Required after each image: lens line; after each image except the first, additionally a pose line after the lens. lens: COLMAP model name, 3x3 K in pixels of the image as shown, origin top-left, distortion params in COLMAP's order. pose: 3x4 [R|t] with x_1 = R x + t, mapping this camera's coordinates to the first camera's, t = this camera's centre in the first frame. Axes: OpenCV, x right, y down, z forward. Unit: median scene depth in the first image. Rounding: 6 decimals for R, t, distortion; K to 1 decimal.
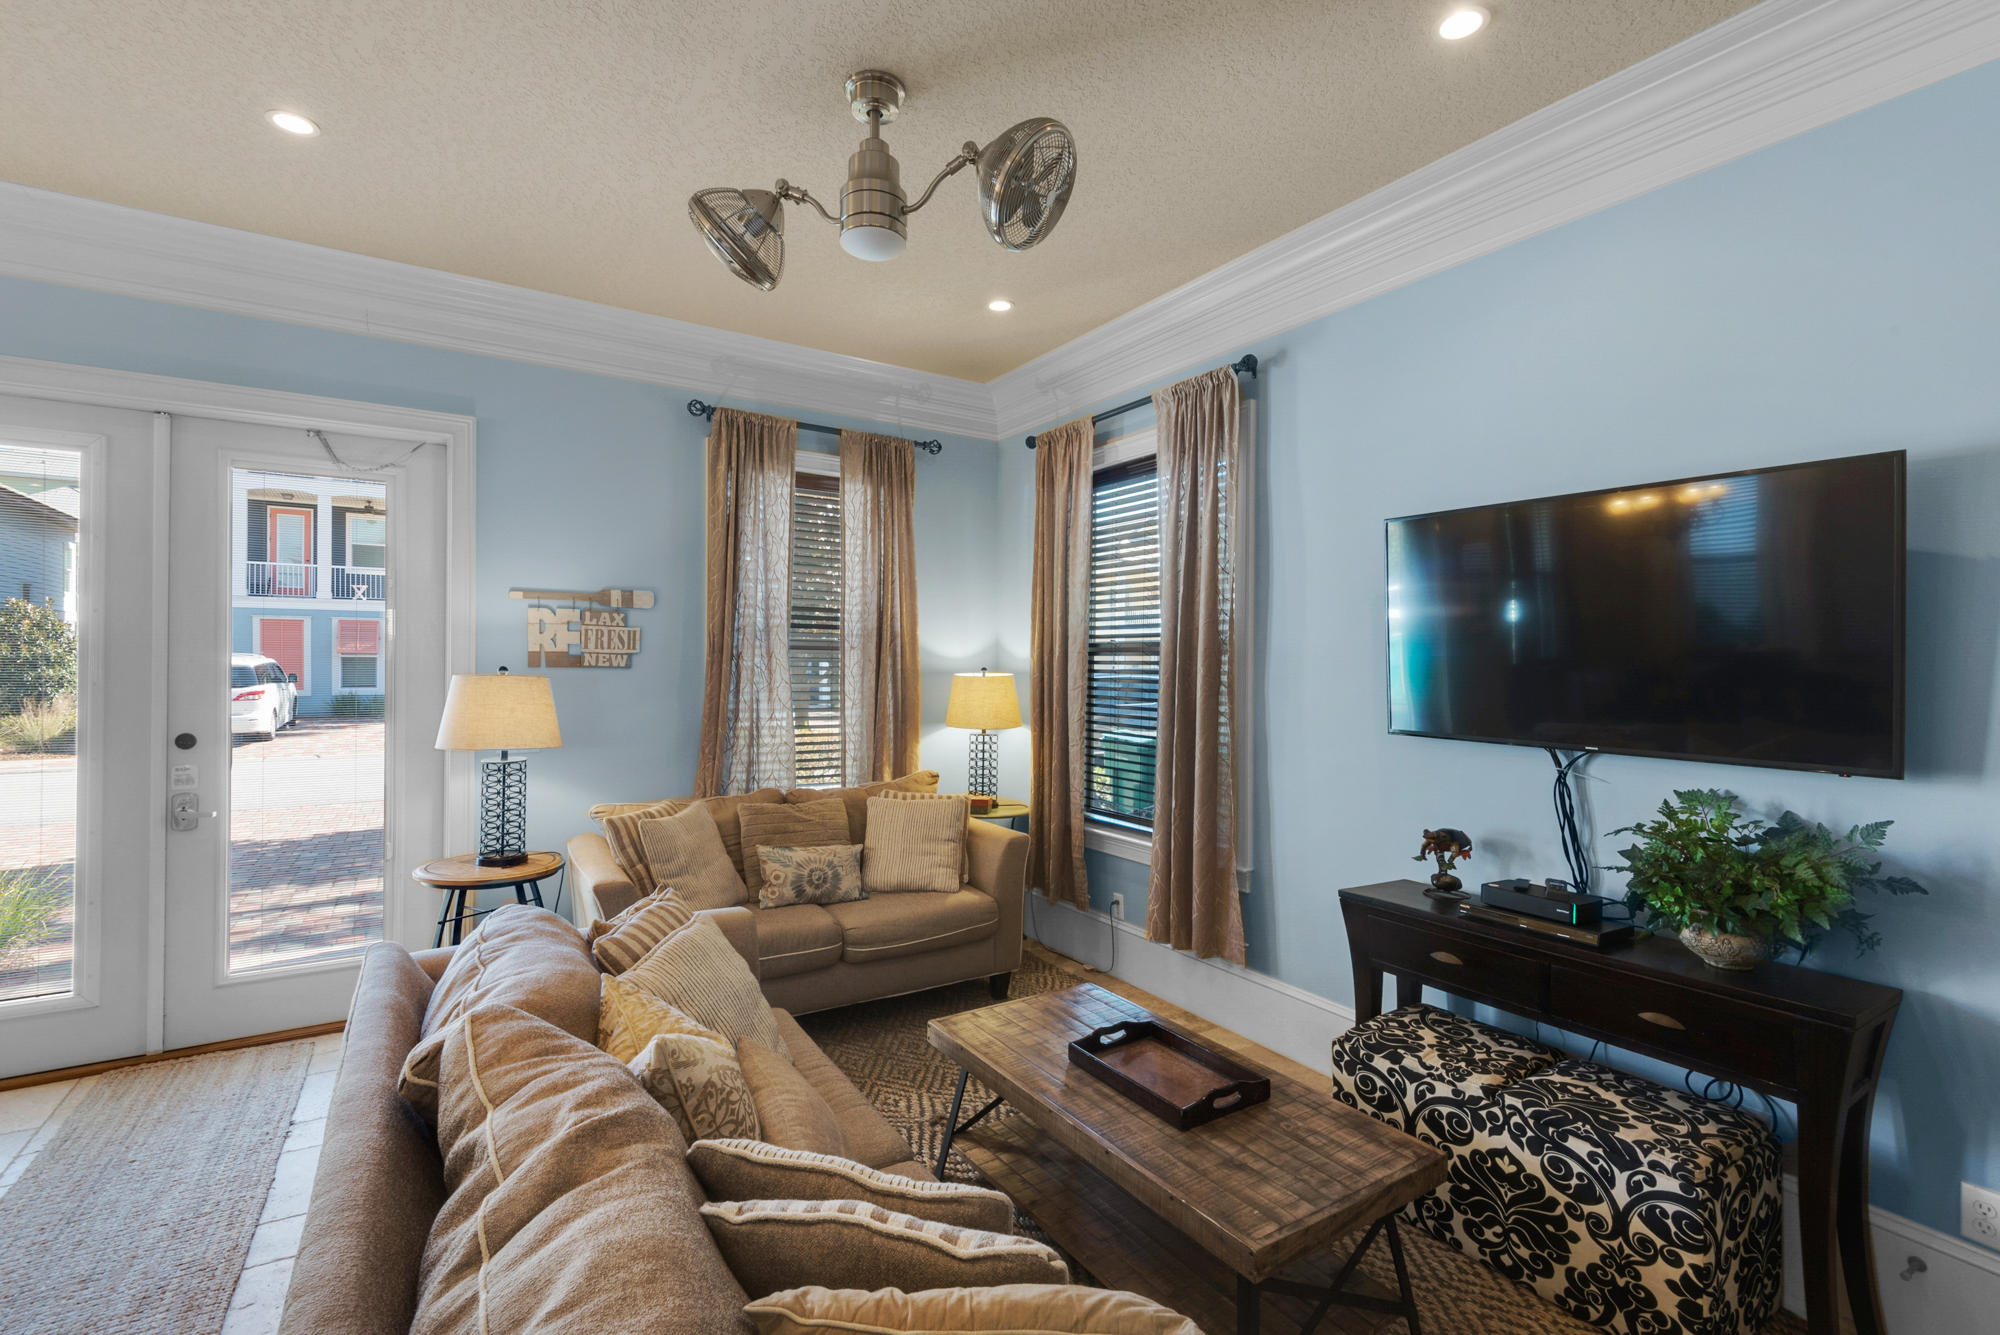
lens RADIAL K [[905.3, 0, 999.2], [0, 905.3, 665.8], [0, 0, 1]] dist [0.027260, -0.013686]
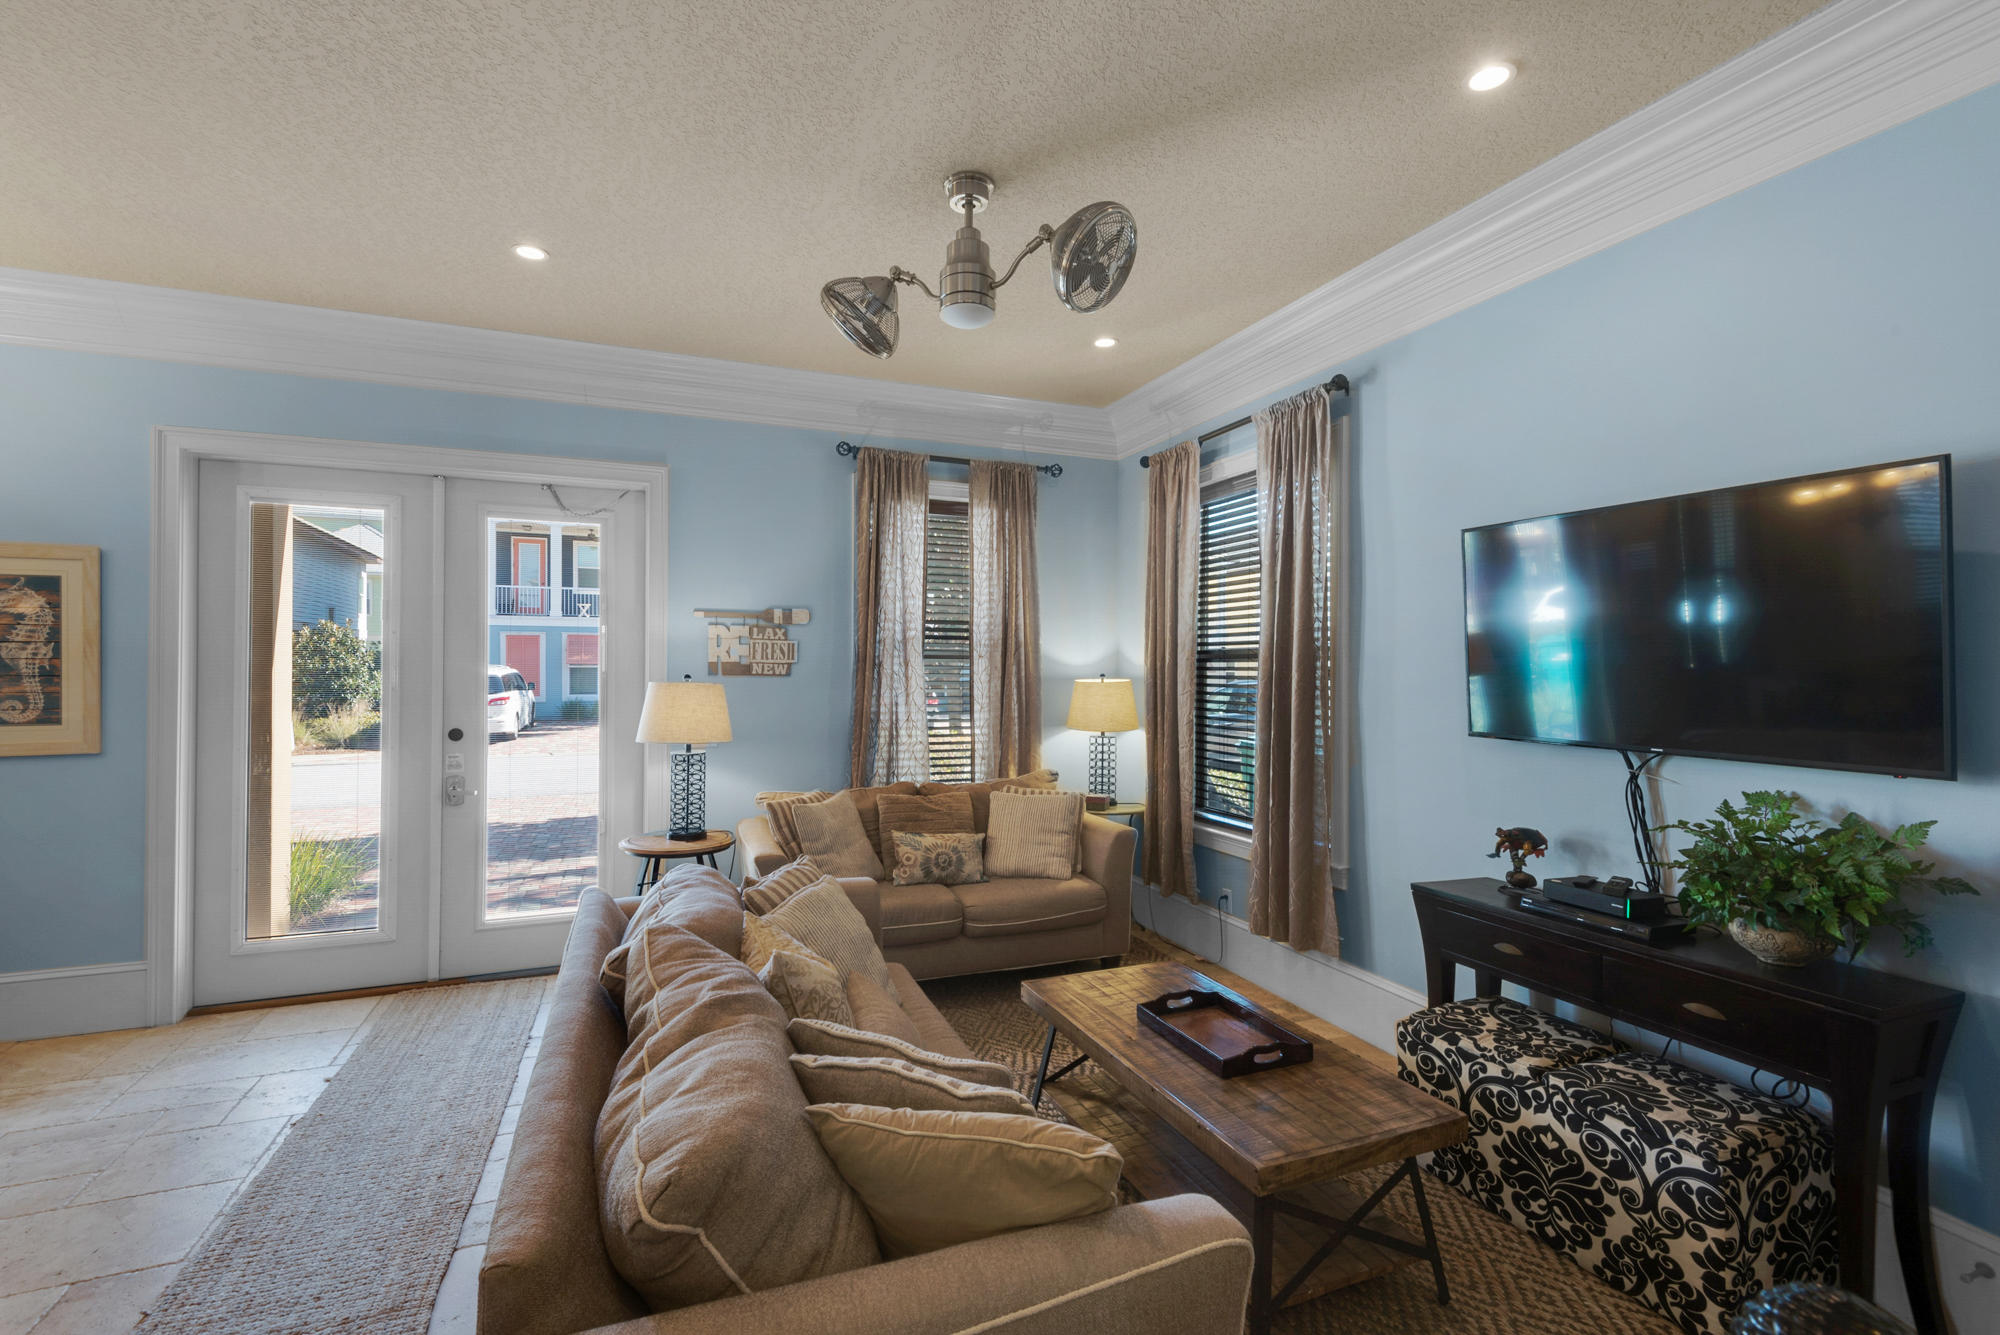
lens RADIAL K [[905.3, 0, 997.7], [0, 905.3, 663.5], [0, 0, 1]] dist [0.027260, -0.013686]
pose [[0.983112, -0.006331, -0.182895, 0.073704], [0.004425, 0.999932, -0.010828, 0.000975], [0.182951, 0.009836, 0.983073, -0.096720]]
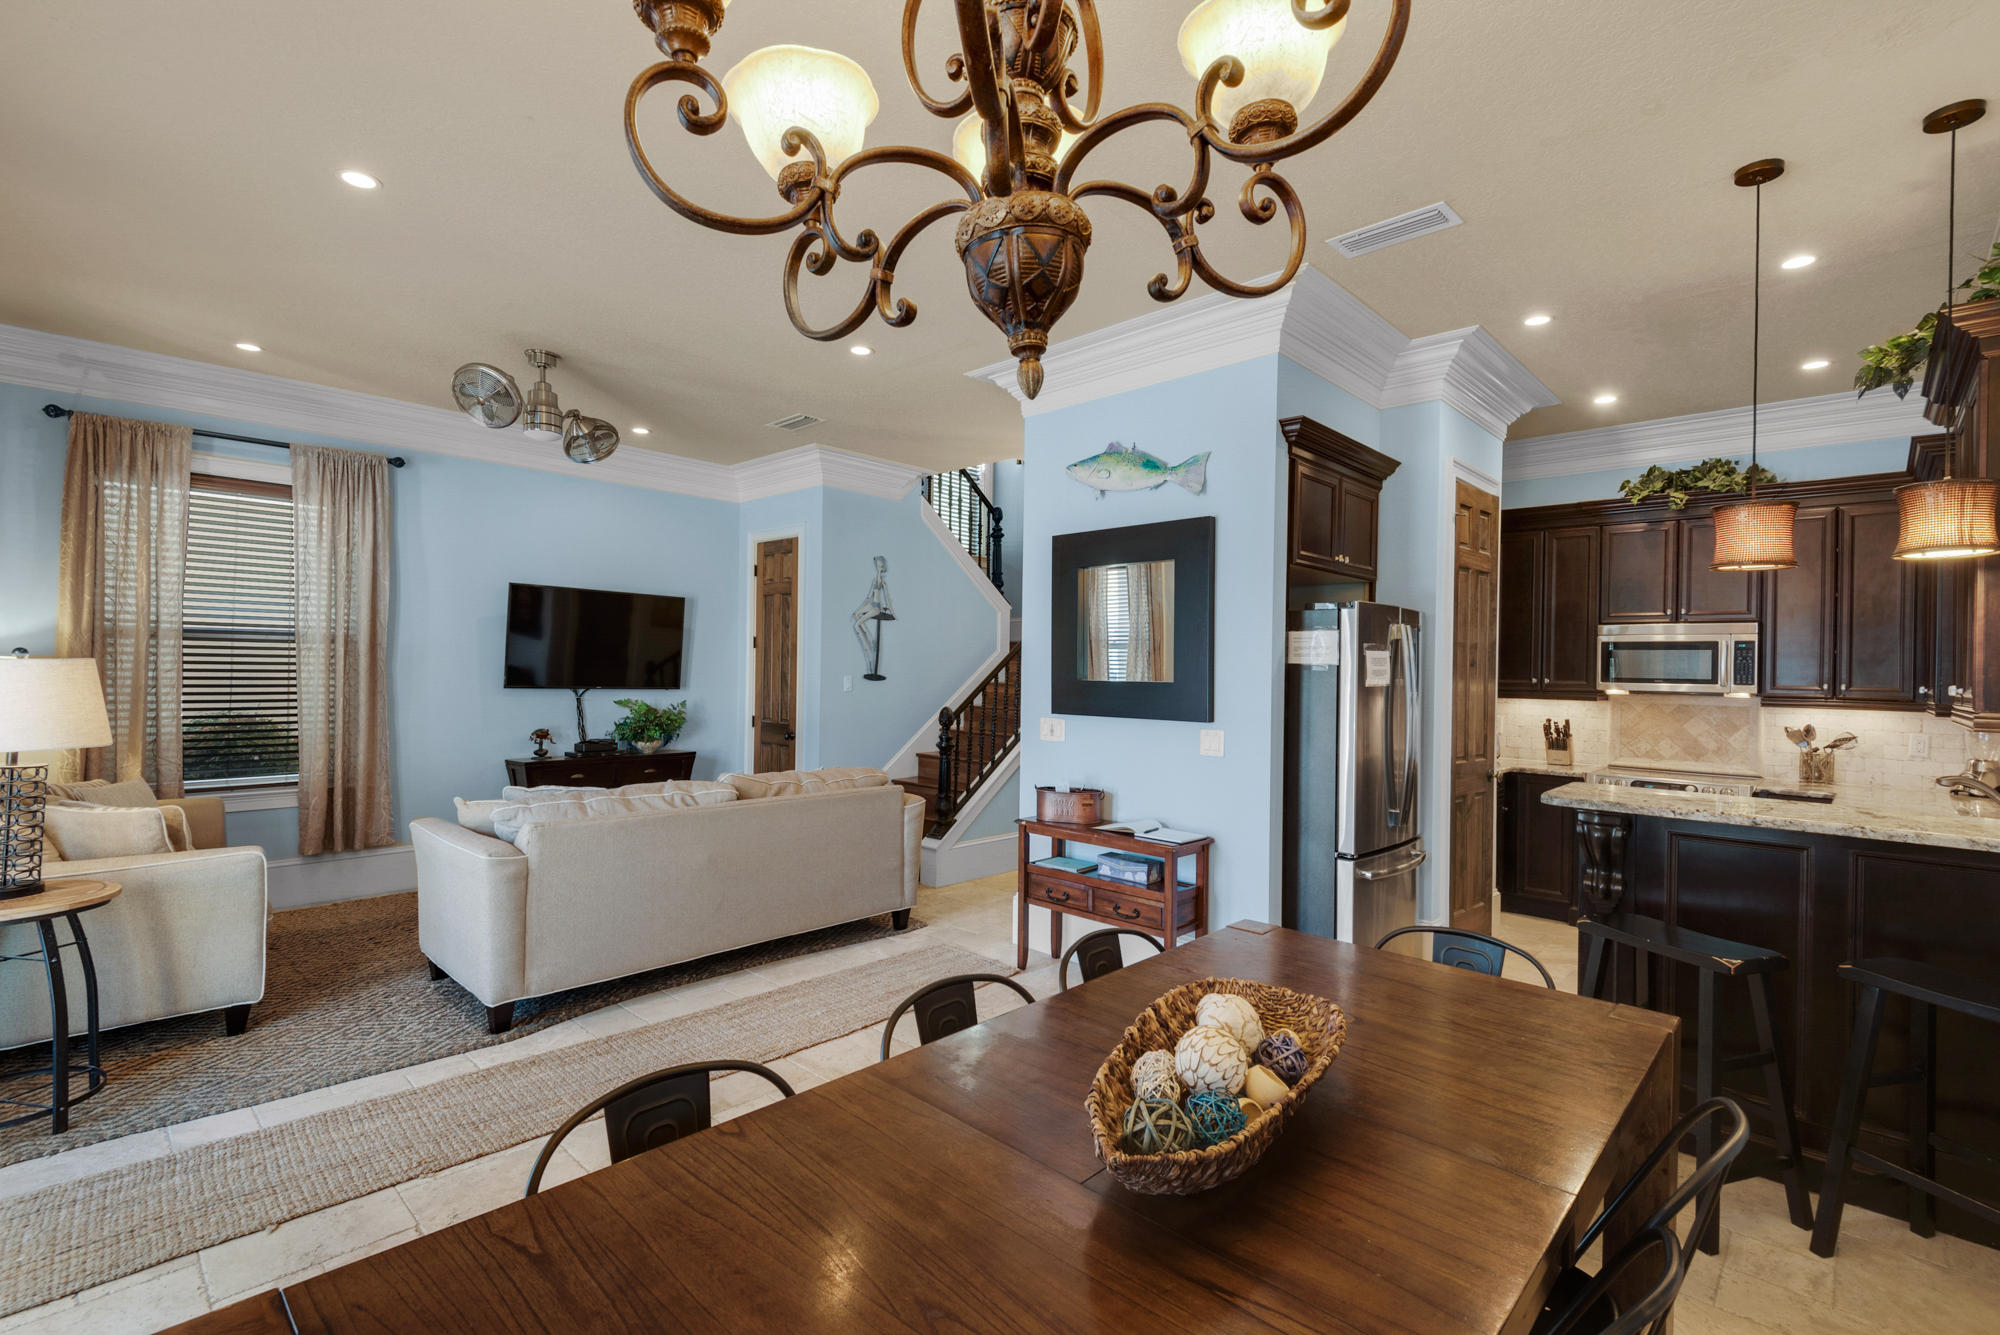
lens RADIAL K [[905.3, 0, 999.9], [0, 905.3, 662.6], [0, 0, 1]] dist [0.027260, -0.013686]
pose [[-0.239548, -0.005348, 0.970870, -1.443230], [-0.015076, 0.999885, 0.001788, -0.000880], [-0.970768, -0.014208, -0.239601, 0.339508]]
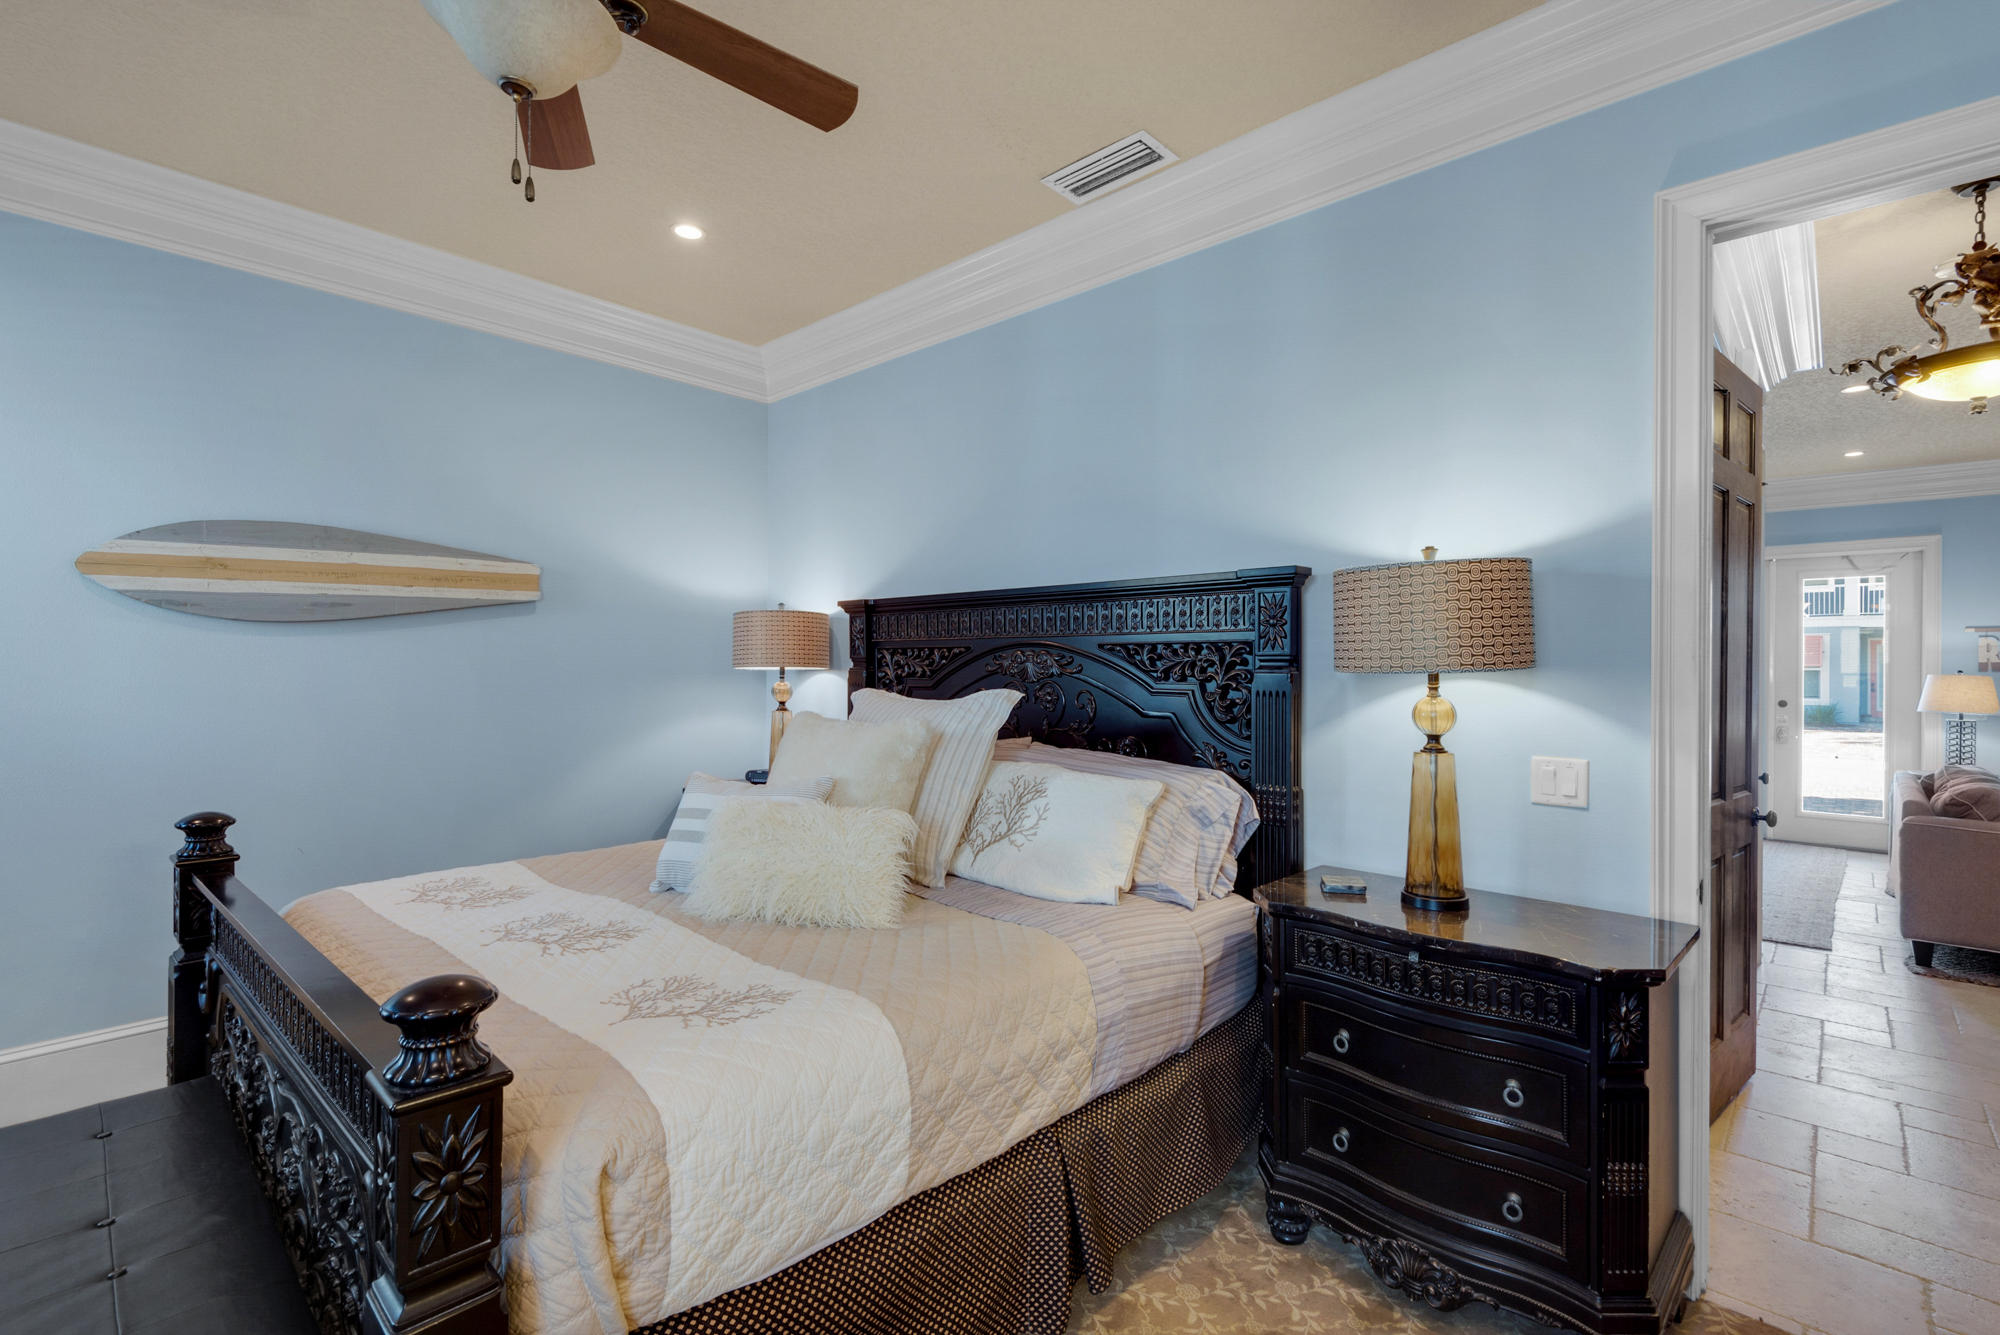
lens RADIAL K [[905.3, 0, 1004.5], [0, 905.3, 661.7], [0, 0, 1]] dist [0.027260, -0.013686]
pose [[0.254926, -0.011009, -0.966898, 0.743310], [-0.005832, 0.999899, -0.012923, 0.017897], [0.966943, 0.008933, 0.254836, -1.317086]]
